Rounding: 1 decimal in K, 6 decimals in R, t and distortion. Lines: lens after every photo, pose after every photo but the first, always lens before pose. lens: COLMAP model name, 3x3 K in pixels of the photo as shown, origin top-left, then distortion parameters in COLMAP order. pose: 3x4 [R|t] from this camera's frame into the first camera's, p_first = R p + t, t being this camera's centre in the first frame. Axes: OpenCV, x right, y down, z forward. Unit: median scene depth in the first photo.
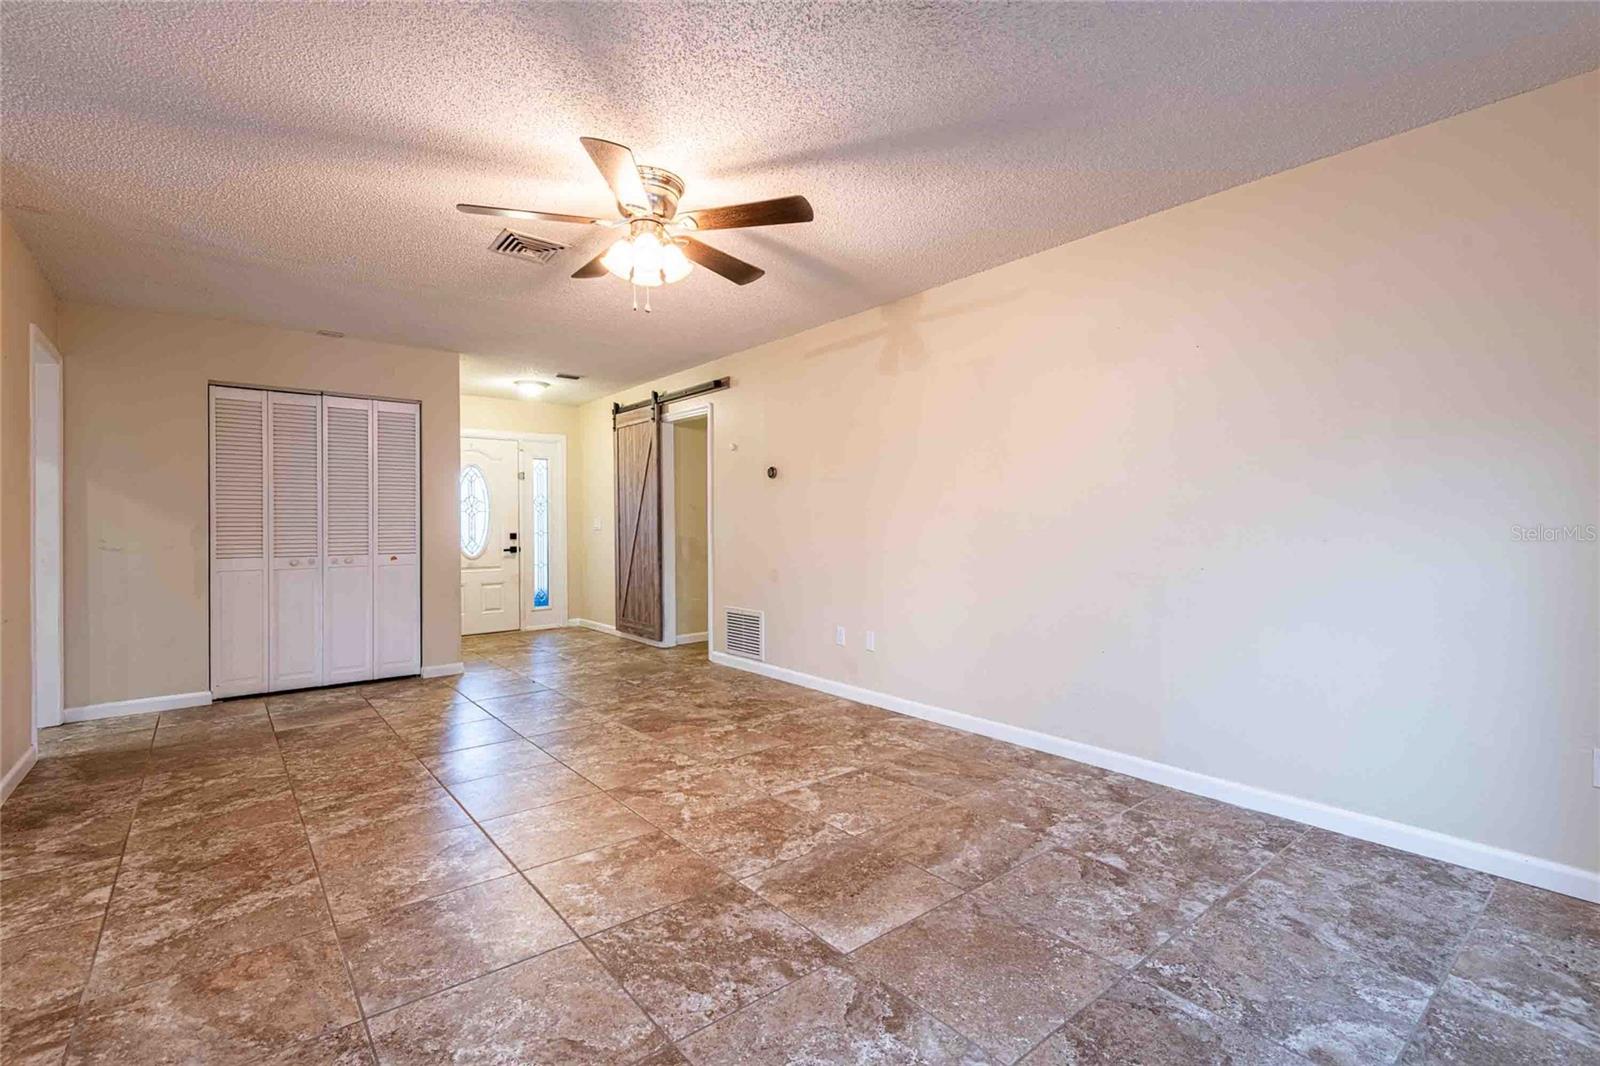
lens RADIAL K [[736.7, 0, 808.1], [0, 736.7, 491.5], [0, 0, 1]] dist [0.030794, -0.016841]
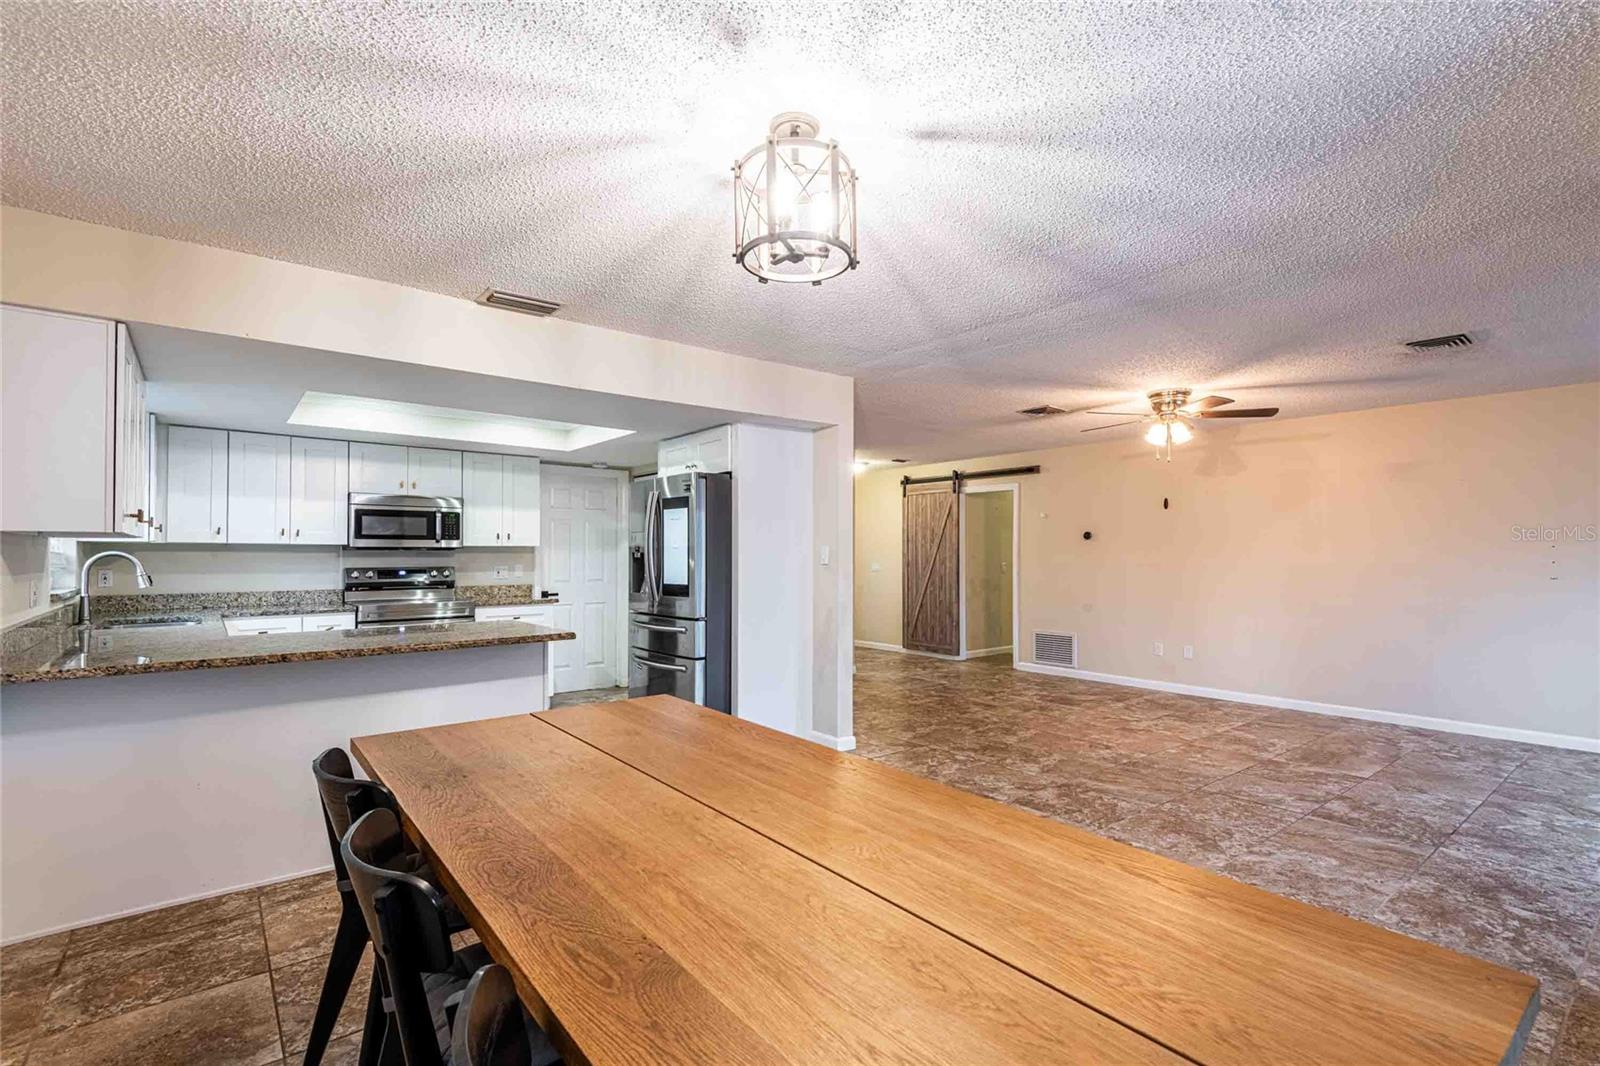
lens RADIAL K [[736.7, 0, 816.9], [0, 736.7, 539.6], [0, 0, 1]] dist [0.030794, -0.016841]
pose [[0.999905, 0.011844, 0.007089, -0.896731], [-0.011966, 0.999777, 0.017419, -0.057334], [-0.006881, -0.017502, 0.999823, -0.662955]]
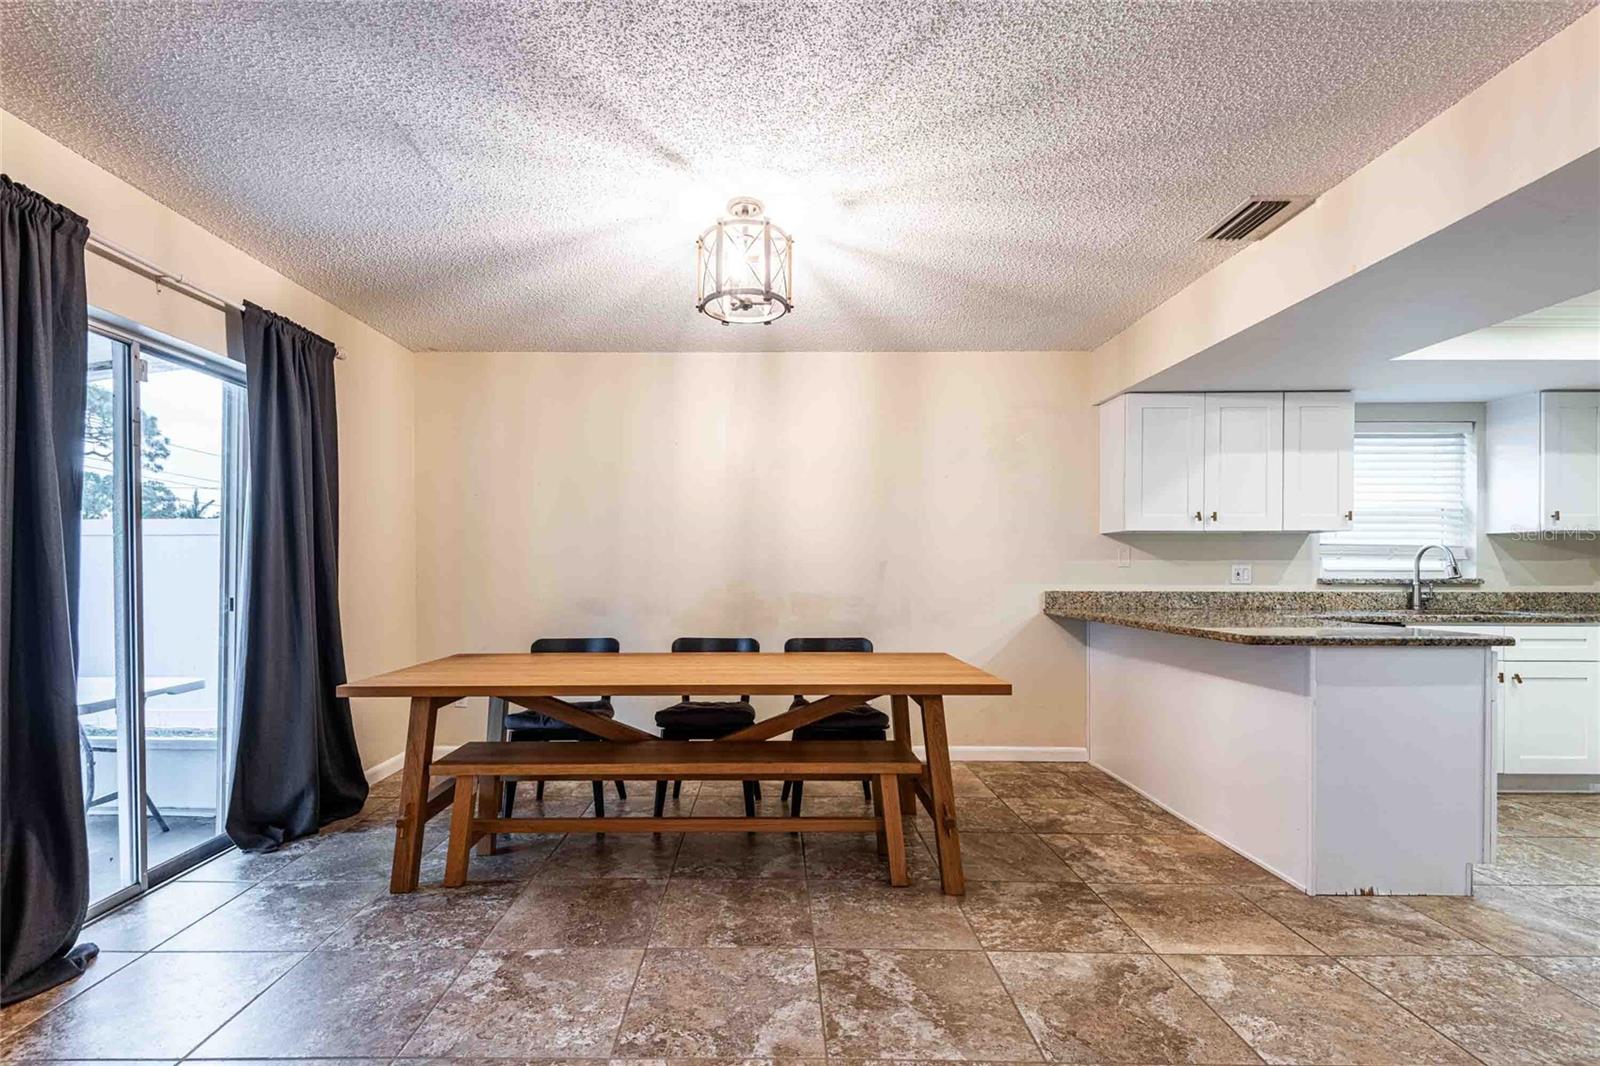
lens RADIAL K [[736.7, 0, 762.9], [0, 736.7, 581.7], [0, 0, 1]] dist [0.030794, -0.016841]
pose [[-0.637870, 0.021967, -0.769830, -0.340361], [0.036438, 0.999334, -0.001677, 0.017410], [0.769281, -0.029121, -0.638246, 0.410322]]
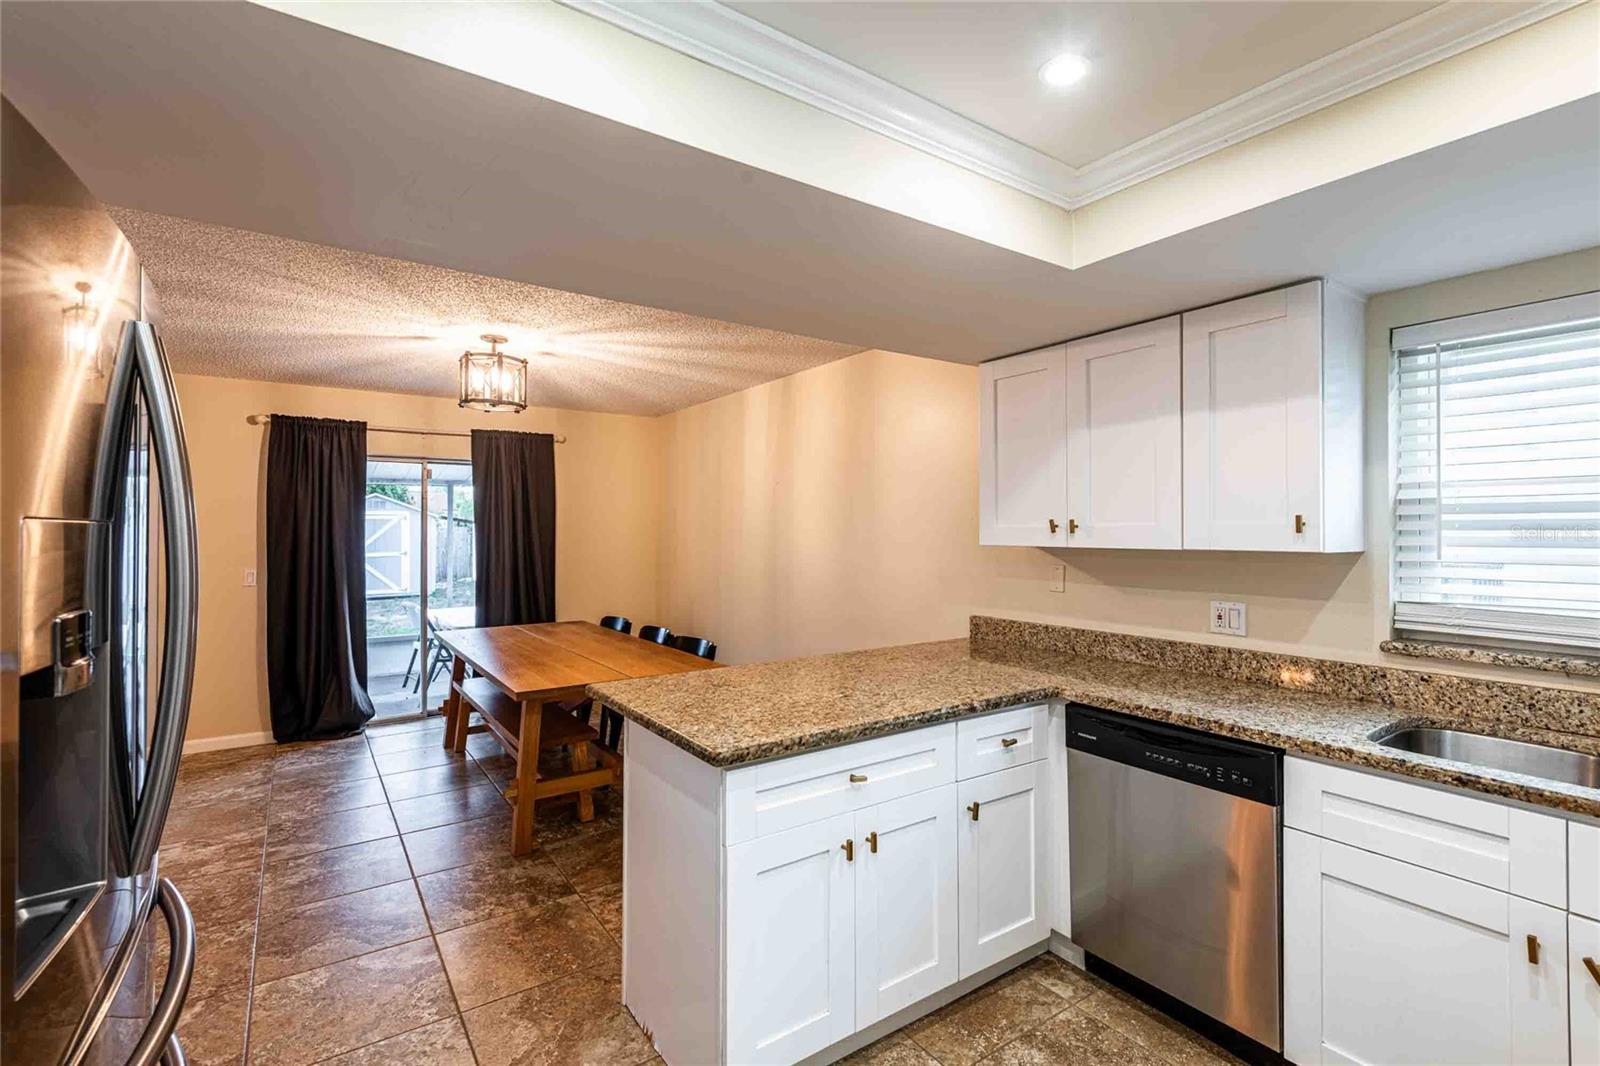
lens RADIAL K [[736.7, 0, 804.9], [0, 736.7, 527.5], [0, 0, 1]] dist [0.030794, -0.016841]
pose [[-0.997263, 0.012949, 0.072799, -1.466338], [0.009981, 0.999110, -0.040982, -0.030354], [-0.073265, -0.040143, -0.996504, 0.992020]]
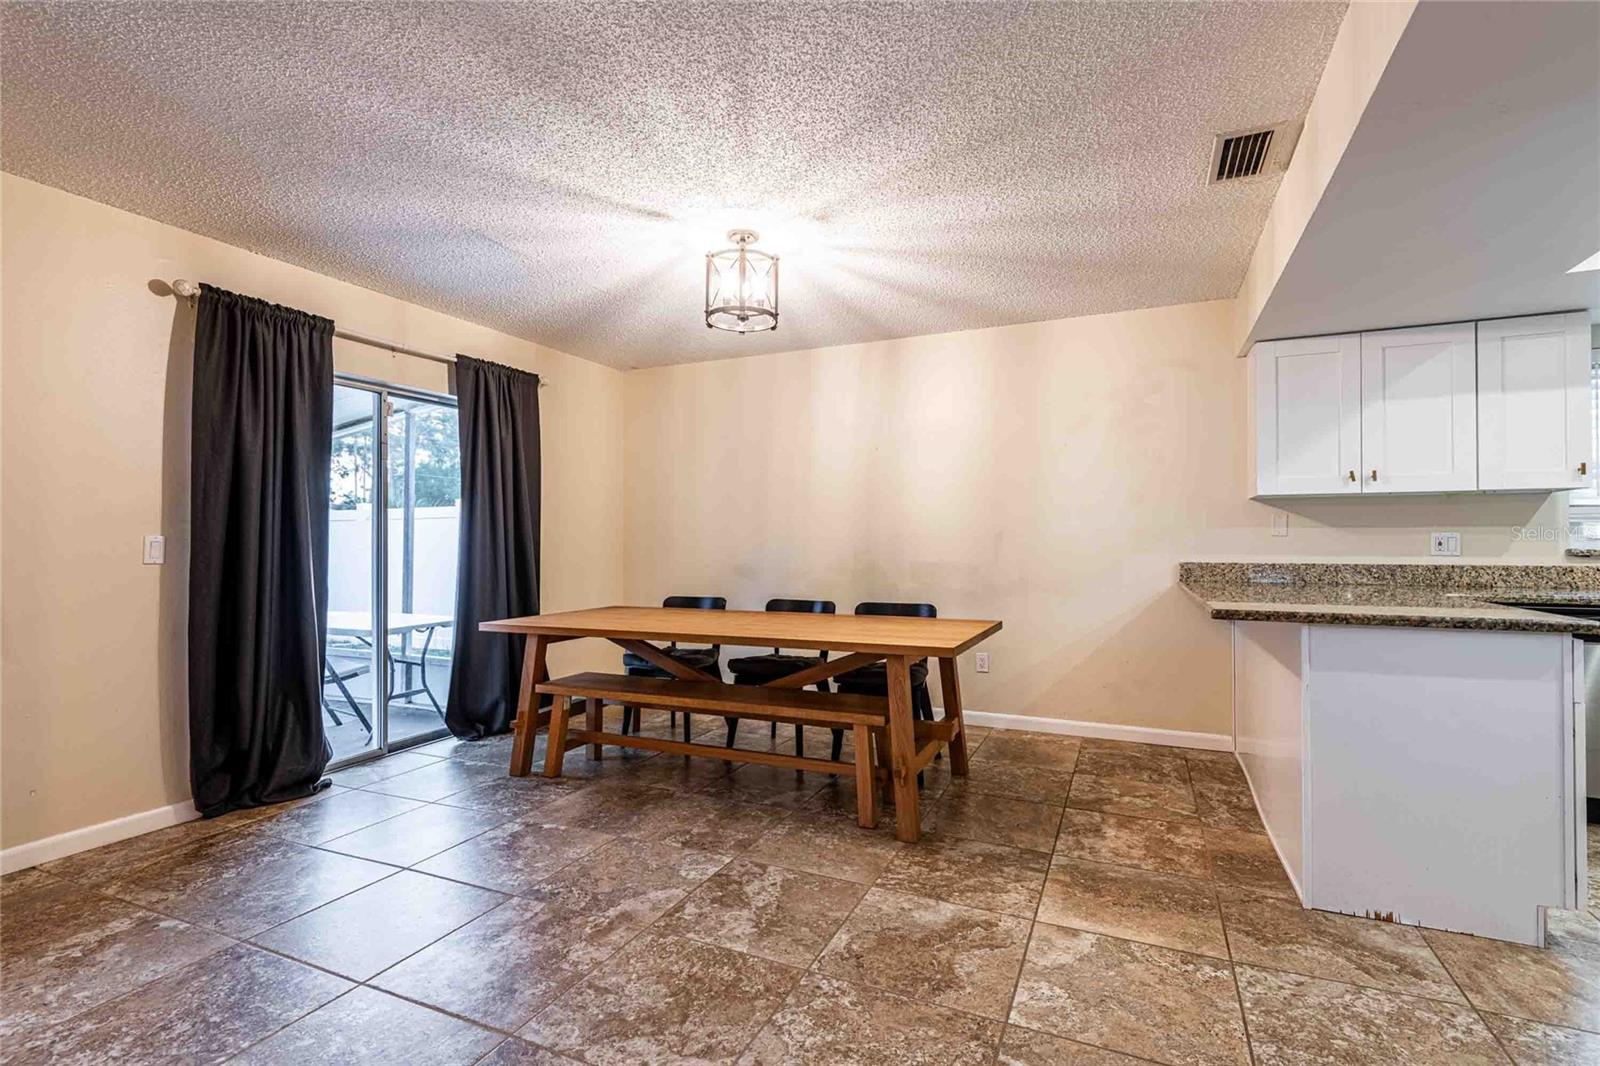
lens RADIAL K [[736.7, 0, 820.5], [0, 736.7, 537.7], [0, 0, 1]] dist [0.030794, -0.016841]
pose [[-0.887698, 0.010560, -0.460305, -0.581788], [0.028582, 0.999073, -0.032199, 0.032535], [0.459538, -0.041739, -0.887177, 0.749842]]
